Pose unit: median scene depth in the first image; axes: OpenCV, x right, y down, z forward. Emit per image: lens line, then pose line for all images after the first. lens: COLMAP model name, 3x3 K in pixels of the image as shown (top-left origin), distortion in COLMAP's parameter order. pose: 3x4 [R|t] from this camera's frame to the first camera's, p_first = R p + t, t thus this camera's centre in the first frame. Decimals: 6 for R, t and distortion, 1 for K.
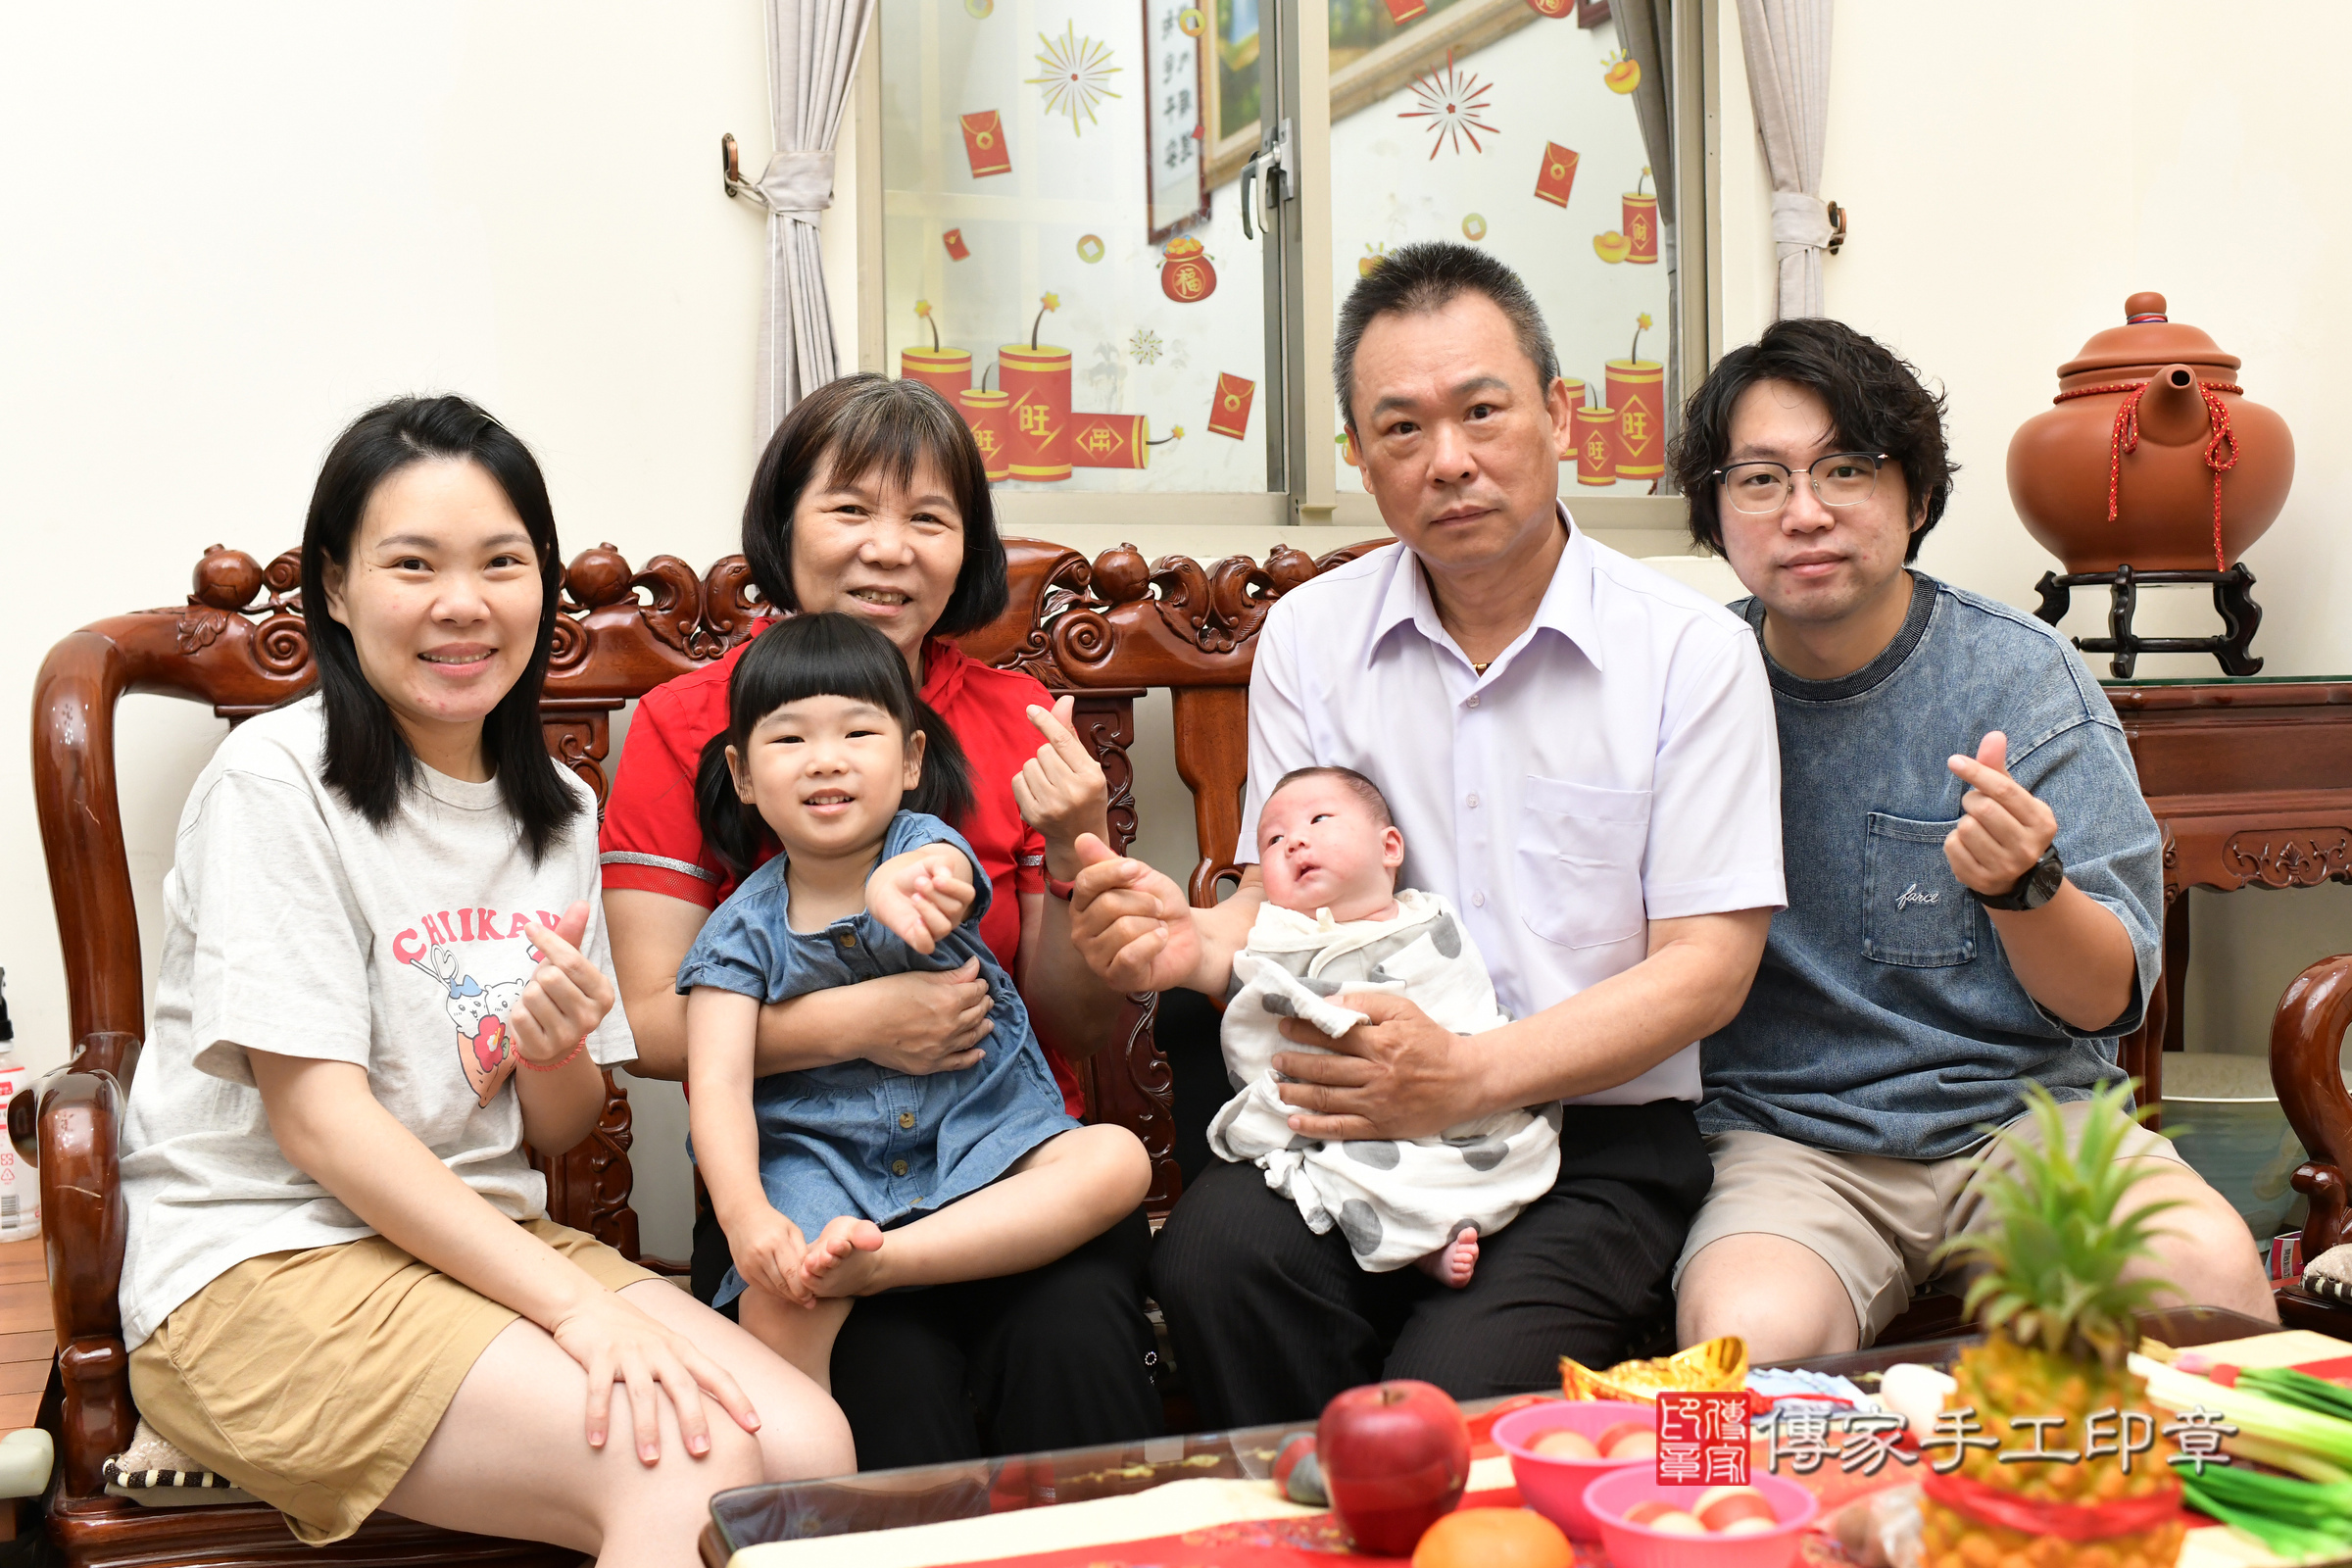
lens RADIAL K [[2698.6, 0, 1269.8], [0, 2698.6, 727.8], [0, 0, 1]] dist [-0.097172, 0.091866]
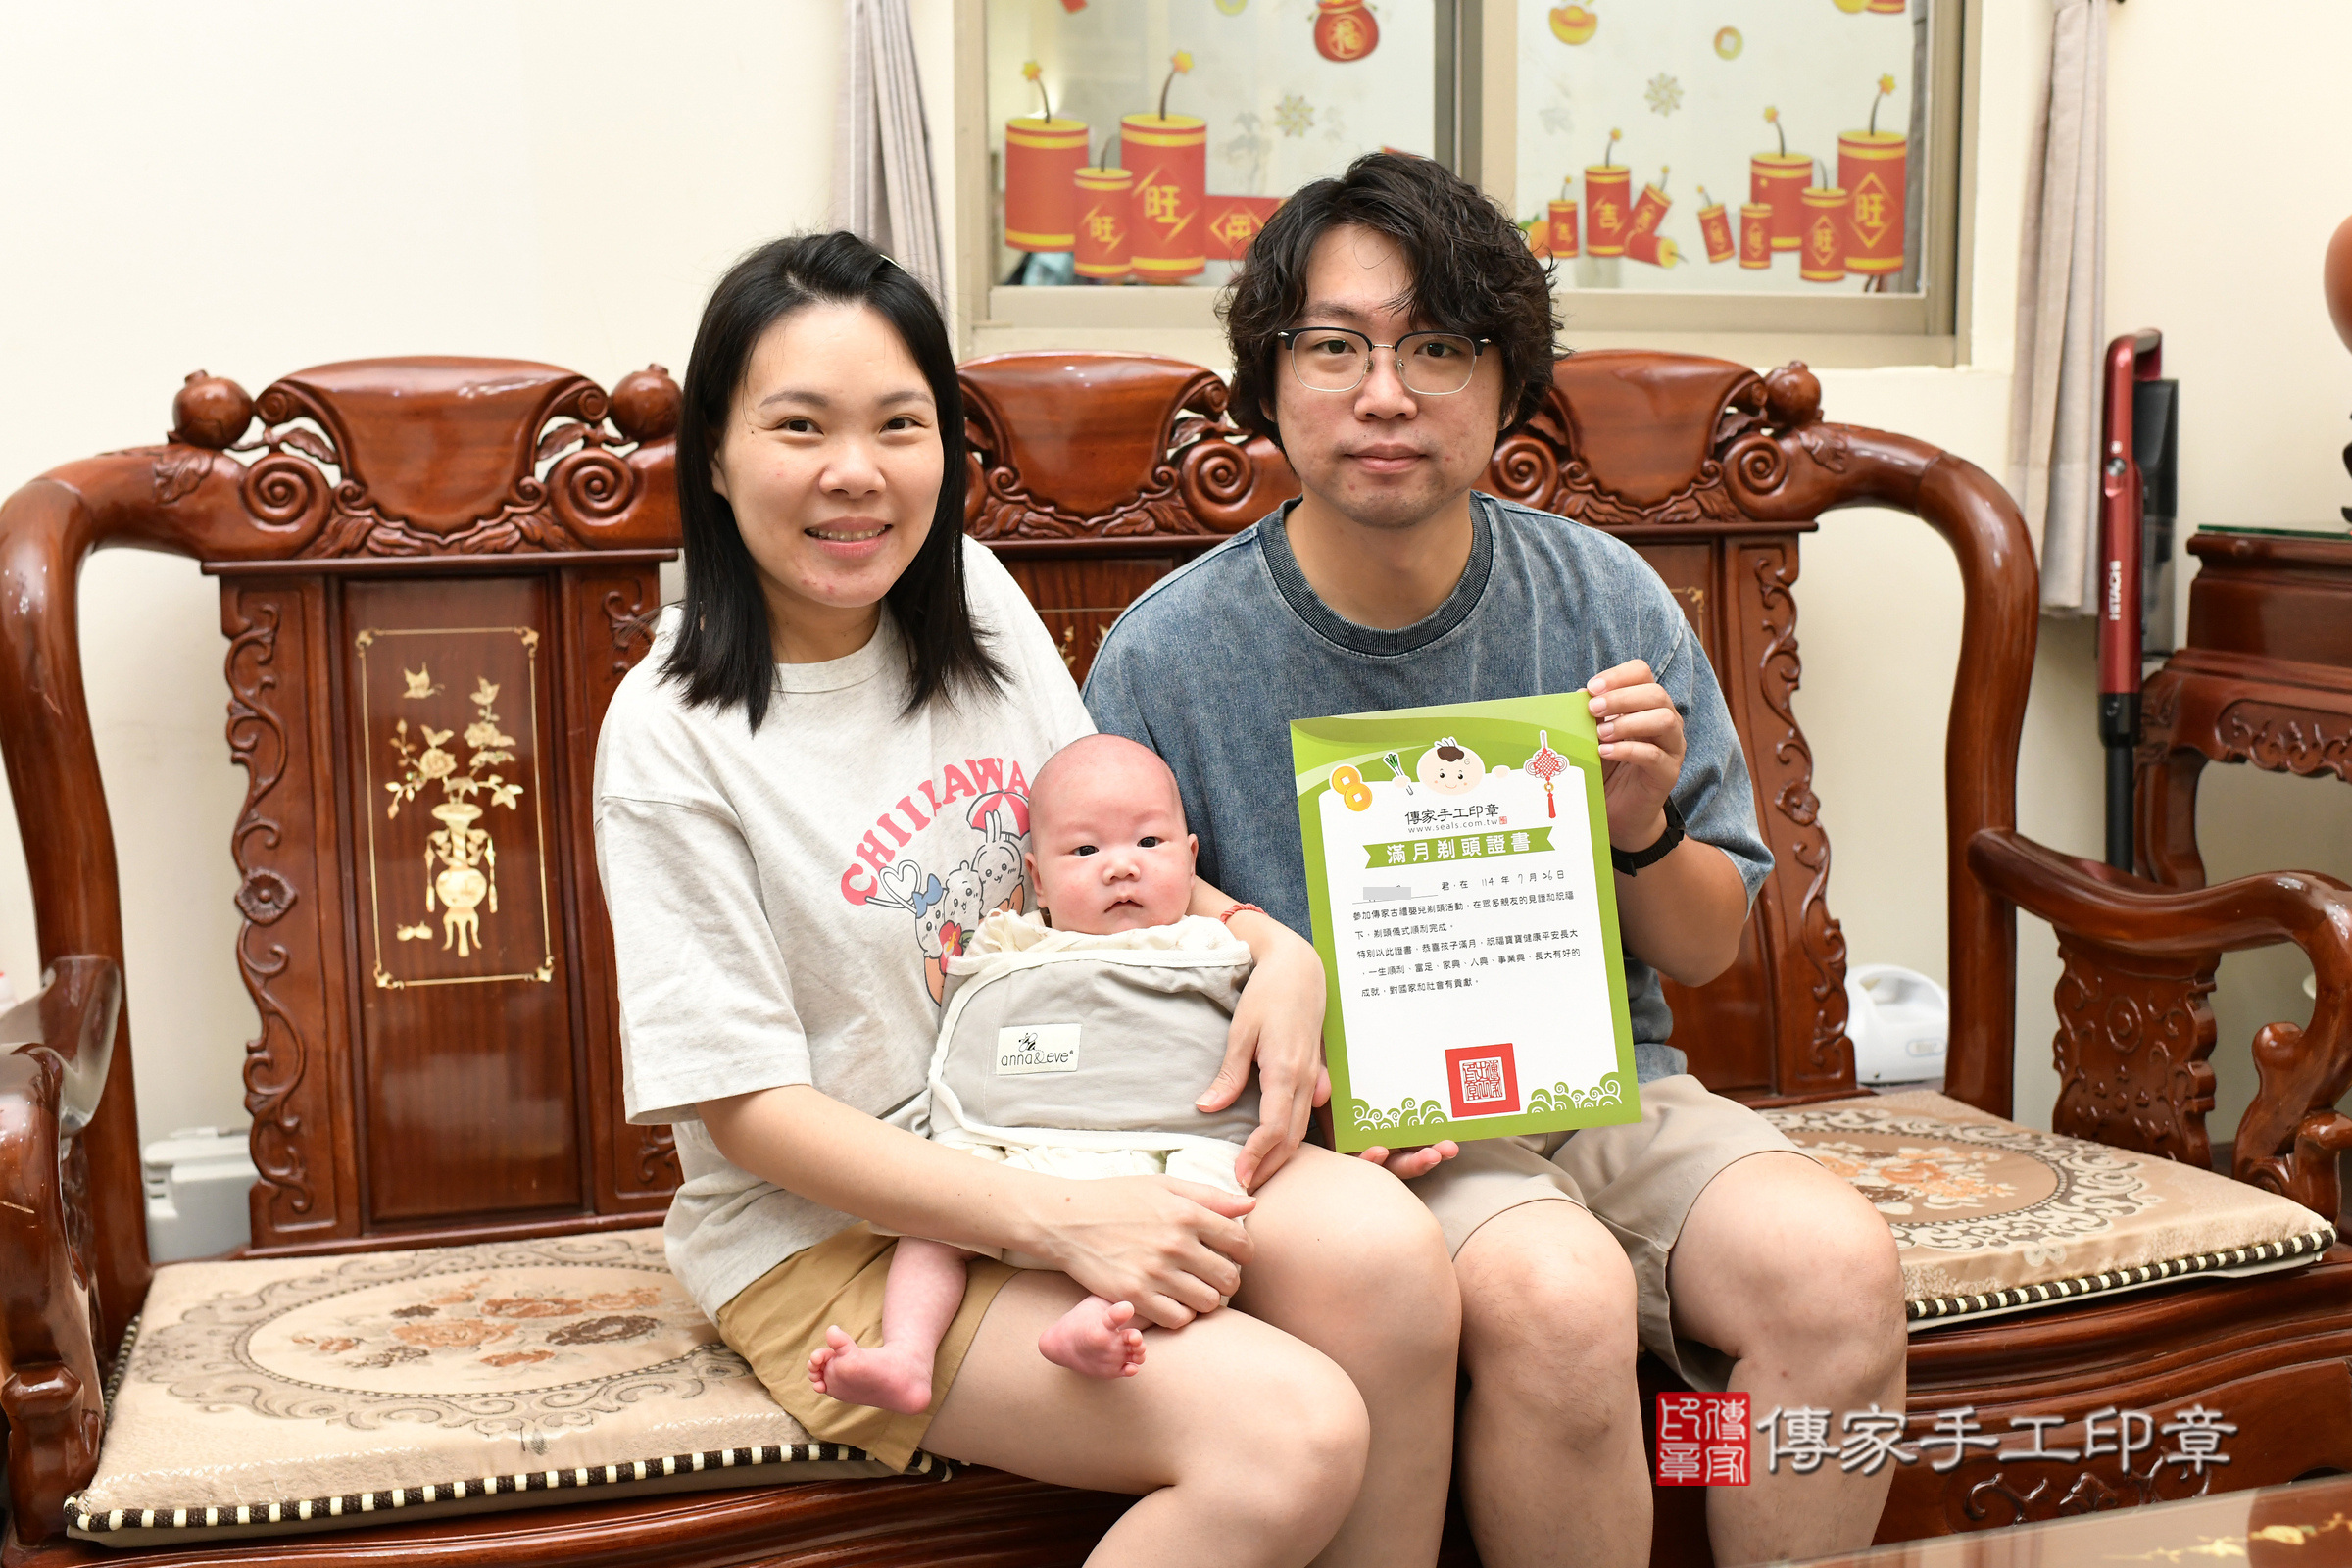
lens RADIAL K [[2736.0, 0, 1168.1], [0, 2736.0, 838.9], [0, 0, 1]] dist [-0.105128, 0.128363]
pose [[0.996523, 0.022114, -0.080334, -0.012220], [-0.010700, 0.990119, 0.139822, -0.036201], [0.082632, -0.138476, 0.986912, 0.126218]]
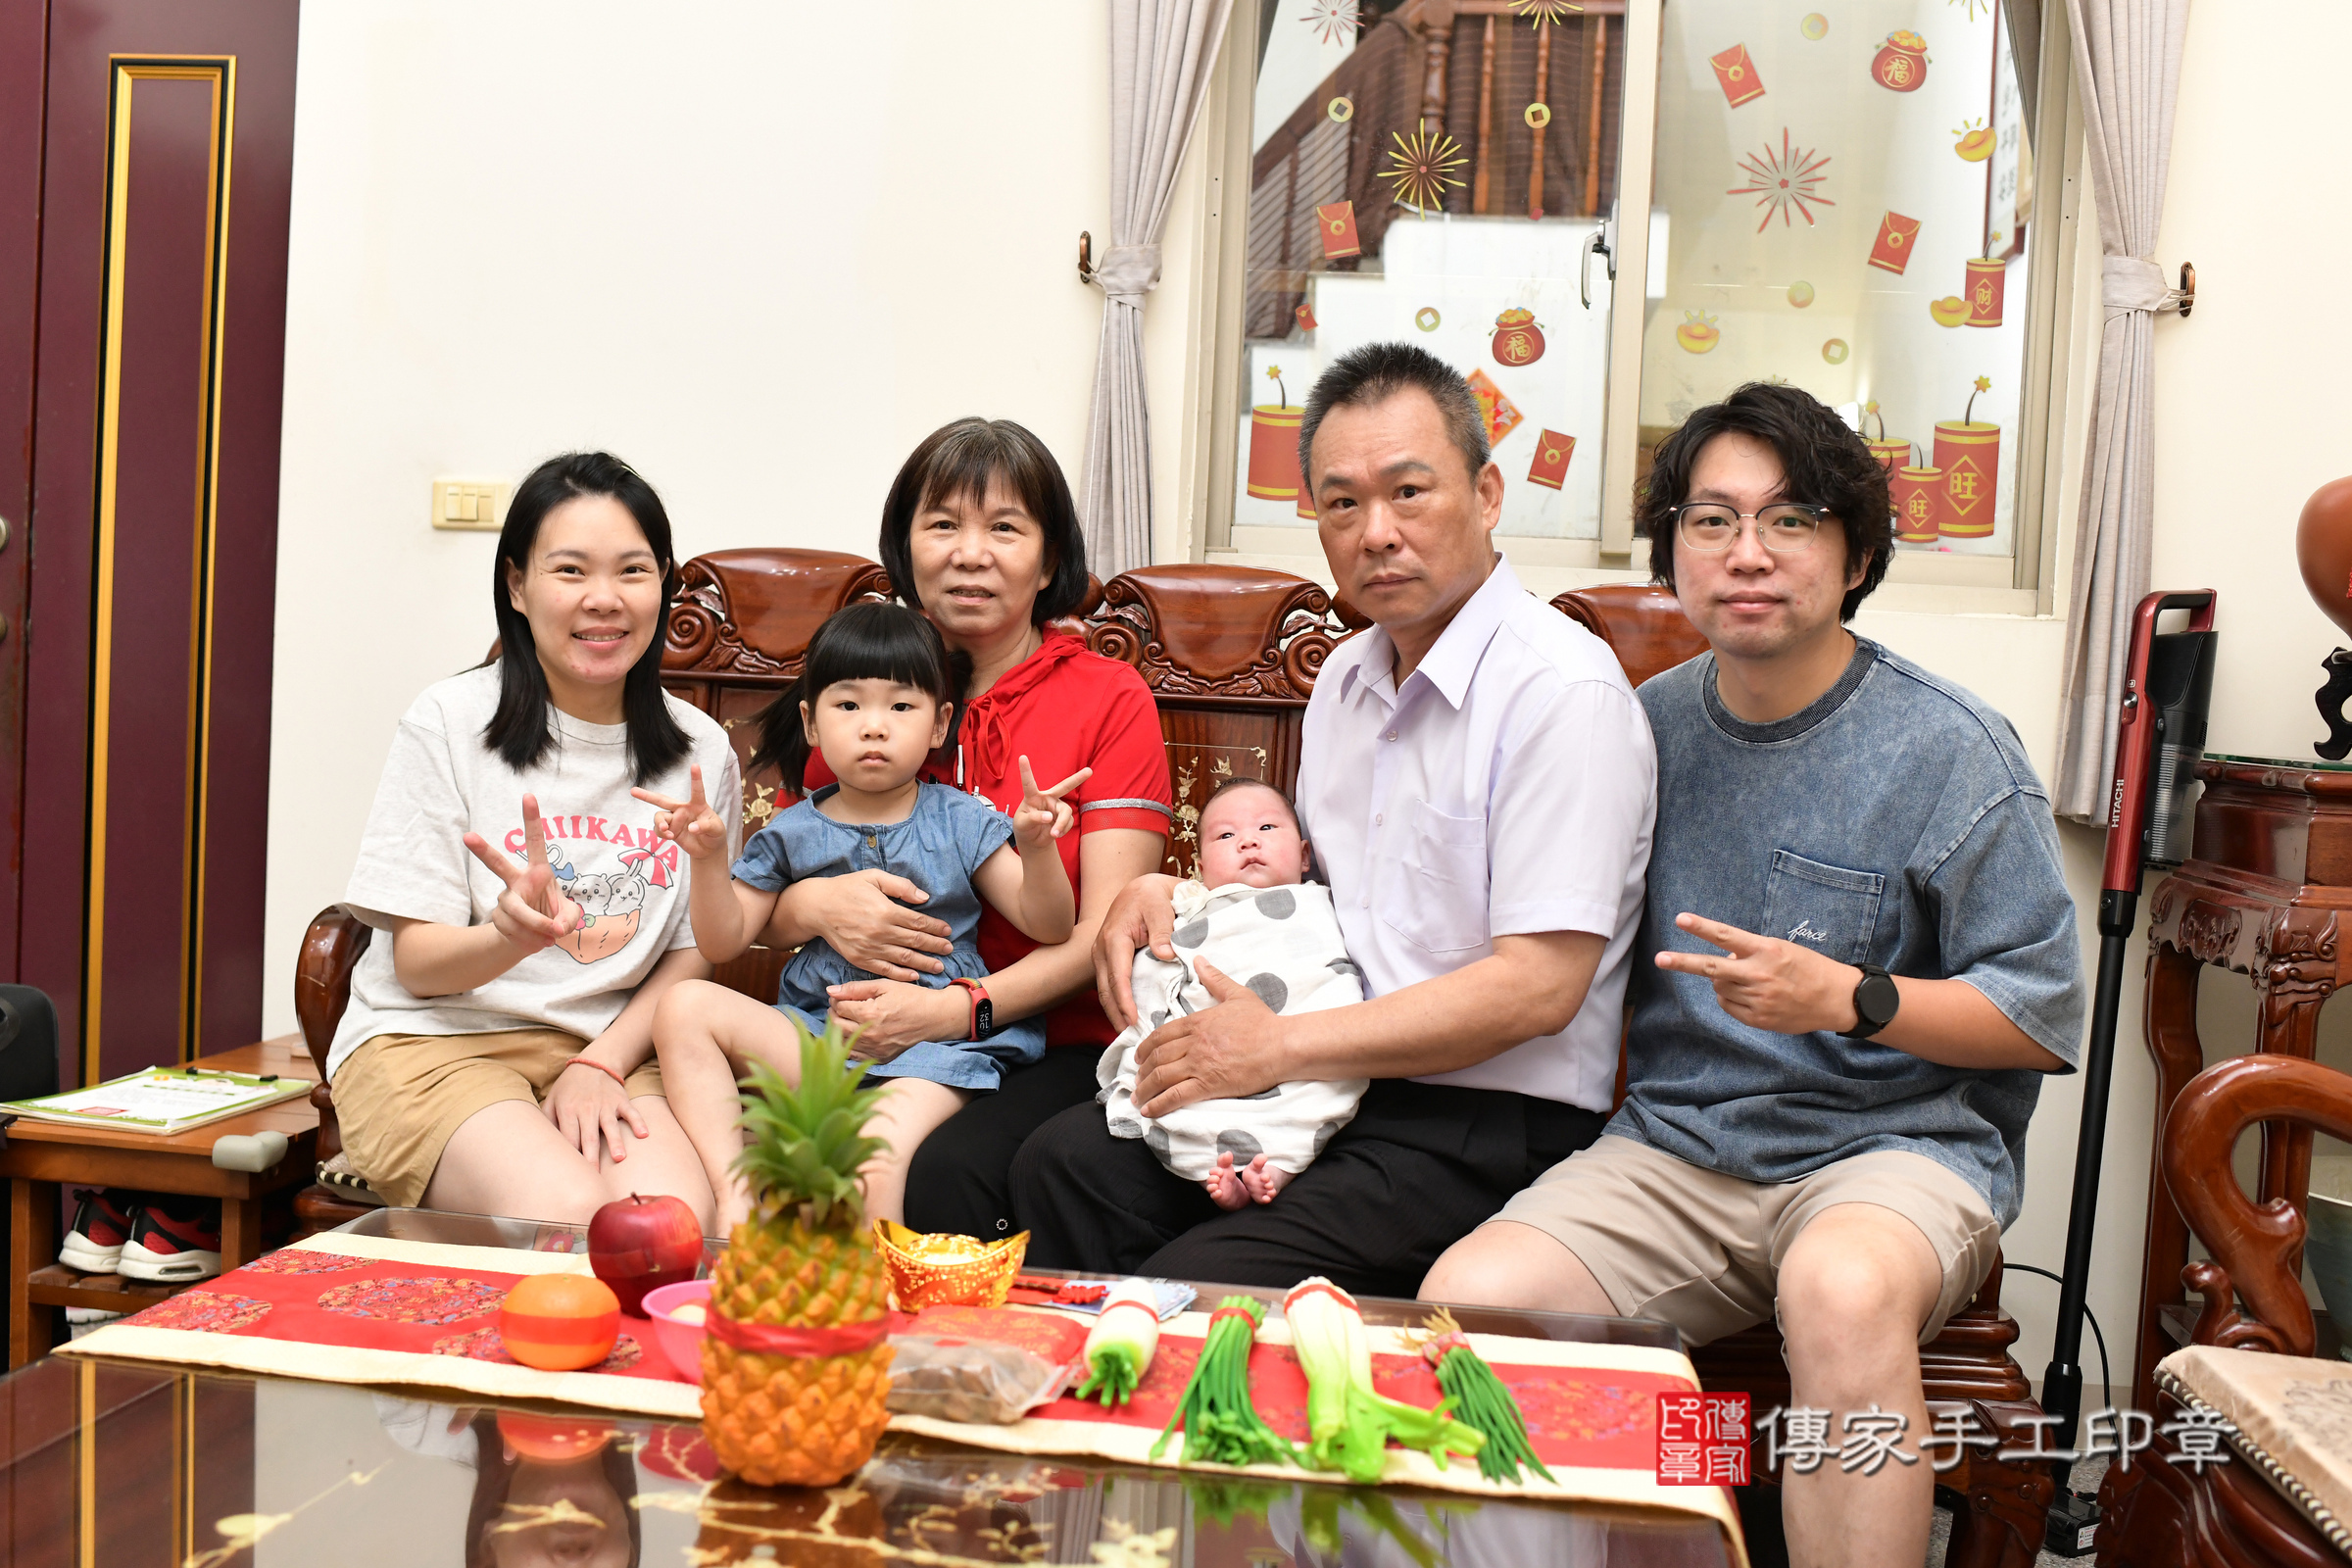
lens RADIAL K [[2572.1, 0, 1109.6], [0, 2572.1, 782.7], [0, 0, 1]] dist [-0.111117, 0.160979]
pose [[0.855819, 0.081355, -0.510838, 0.393002], [-0.070791, 0.996684, 0.040131, -0.015825], [0.512409, 0.001818, 0.858739, -0.004629]]
